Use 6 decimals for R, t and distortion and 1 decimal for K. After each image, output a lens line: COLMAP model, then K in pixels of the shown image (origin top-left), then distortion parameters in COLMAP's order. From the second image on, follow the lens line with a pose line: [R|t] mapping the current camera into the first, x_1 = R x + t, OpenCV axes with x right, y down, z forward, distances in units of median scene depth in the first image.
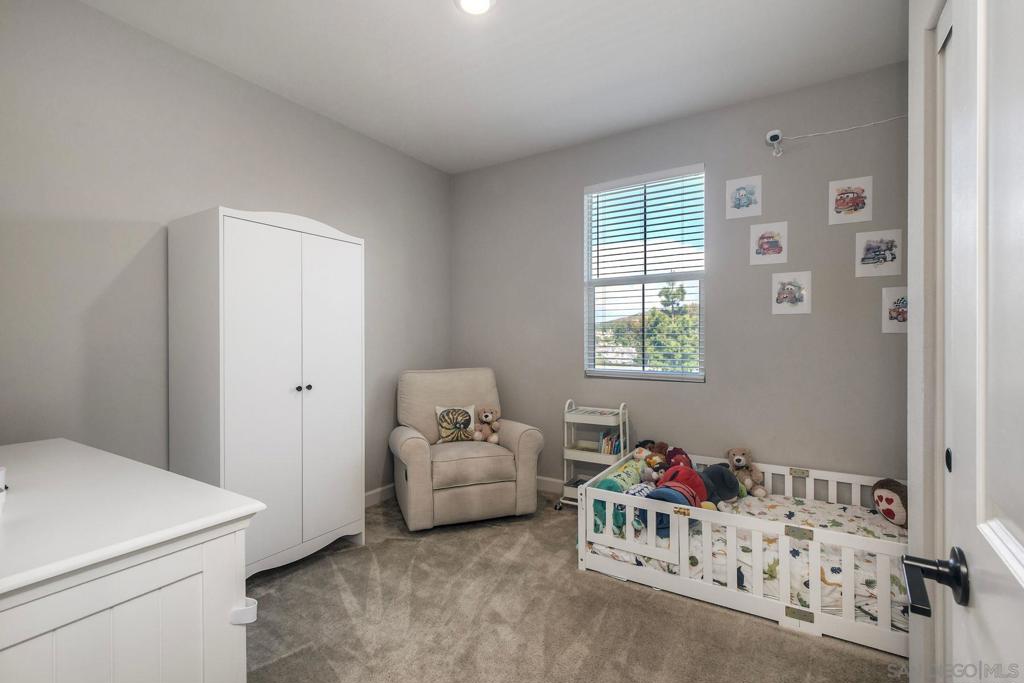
lens RADIAL K [[456.2, 0, 512.6], [0, 456.2, 342.7], [0, 0, 1]] dist [0.001837, -0.000105]
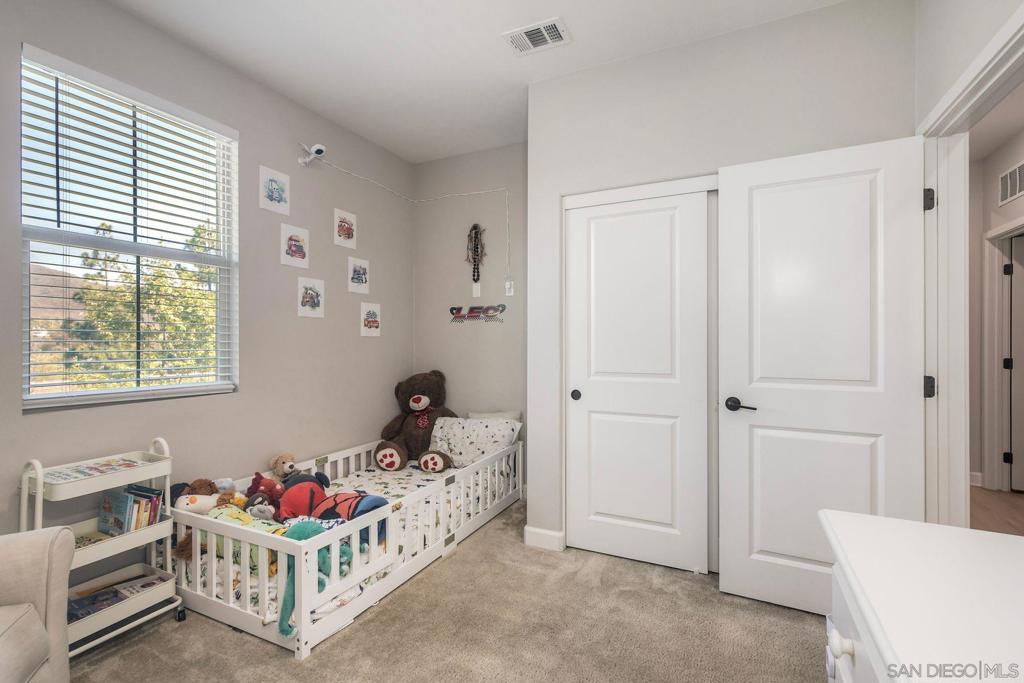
lens RADIAL K [[456.2, 0, 512.6], [0, 456.2, 342.7], [0, 0, 1]] dist [0.001837, -0.000105]
pose [[-0.091240, 0.002671, 0.995825, -0.533606], [0.005156, 0.999984, -0.002210, 0.002523], [-0.995816, 0.004933, -0.091252, 0.655640]]
